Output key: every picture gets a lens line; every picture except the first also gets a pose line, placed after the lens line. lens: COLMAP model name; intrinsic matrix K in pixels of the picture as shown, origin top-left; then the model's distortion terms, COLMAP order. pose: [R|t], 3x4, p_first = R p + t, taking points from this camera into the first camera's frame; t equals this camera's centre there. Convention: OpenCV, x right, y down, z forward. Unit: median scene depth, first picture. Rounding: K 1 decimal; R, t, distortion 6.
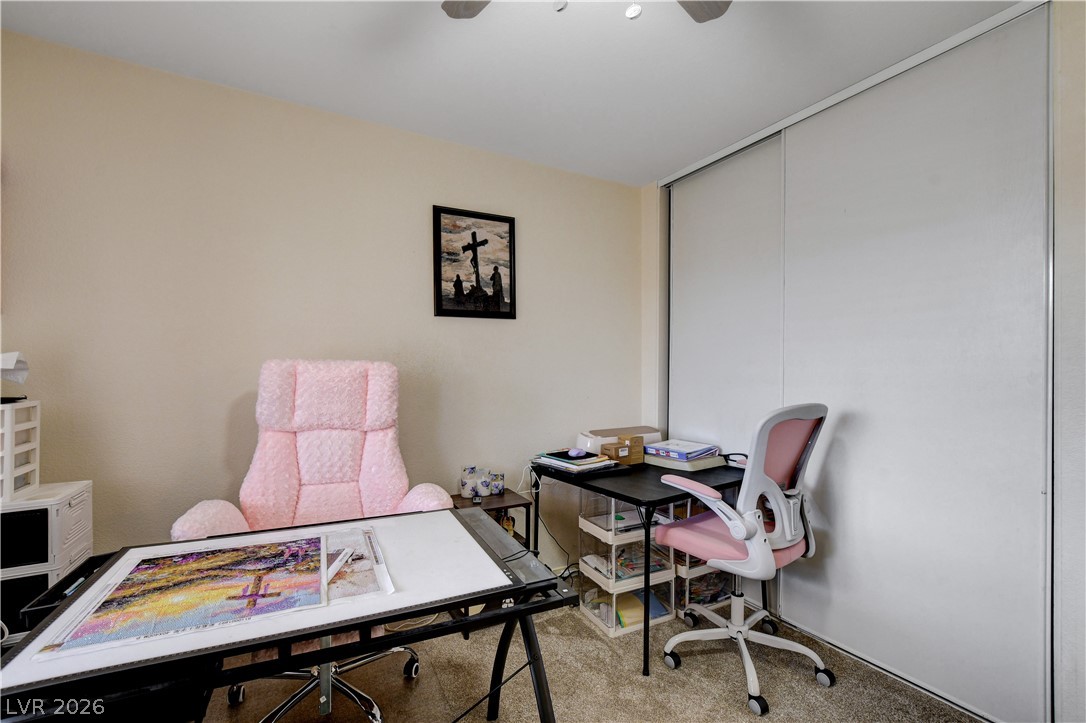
lens RADIAL K [[478.3, 0, 540.8], [0, 478.3, 360.5], [0, 0, 1]] dist [-0.025632, 0.002862]
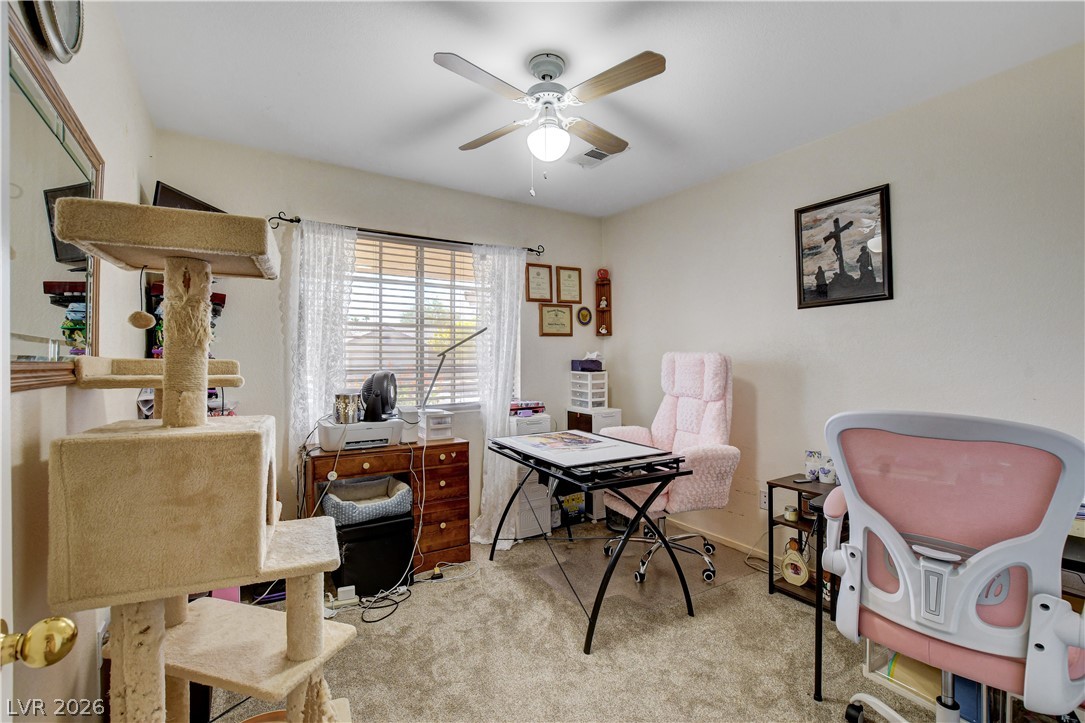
lens RADIAL K [[477.9, 0, 538.3], [0, 477.9, 359.1], [0, 0, 1]] dist [-0.025632, 0.002862]
pose [[0.046590, -0.003454, -0.998908, 0.819735], [0.014516, 0.999891, -0.002781, 0.015543], [0.998809, -0.014371, 0.046635, 0.338578]]
